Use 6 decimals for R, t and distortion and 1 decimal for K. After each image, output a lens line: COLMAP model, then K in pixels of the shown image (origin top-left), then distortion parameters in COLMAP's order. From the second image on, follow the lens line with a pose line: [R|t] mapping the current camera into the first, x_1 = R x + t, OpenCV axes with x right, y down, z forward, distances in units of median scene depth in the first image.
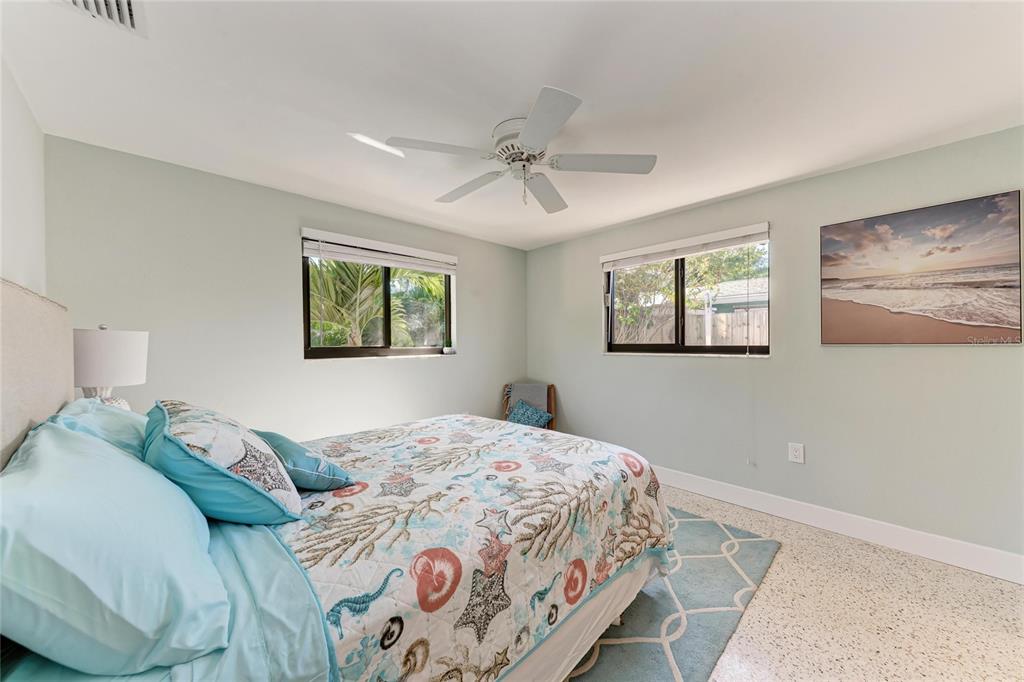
lens RADIAL K [[369.4, 0, 510.9], [0, 369.4, 343.7], [0, 0, 1]] dist [0.001627, -0.000024]
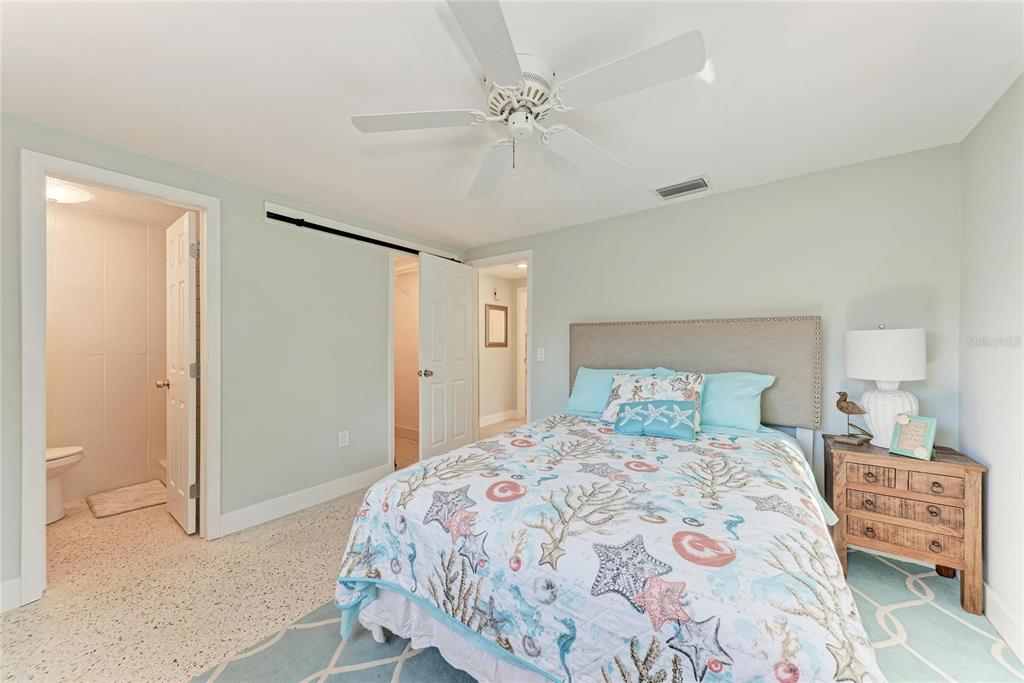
lens RADIAL K [[369.4, 0, 510.9], [0, 369.4, 344.2], [0, 0, 1]] dist [0.001627, -0.000024]
pose [[-0.990019, 0.008403, -0.140681, 0.084469], [0.007551, 0.999950, 0.006589, 0.023510], [0.140729, 0.005461, -0.990033, 1.838145]]
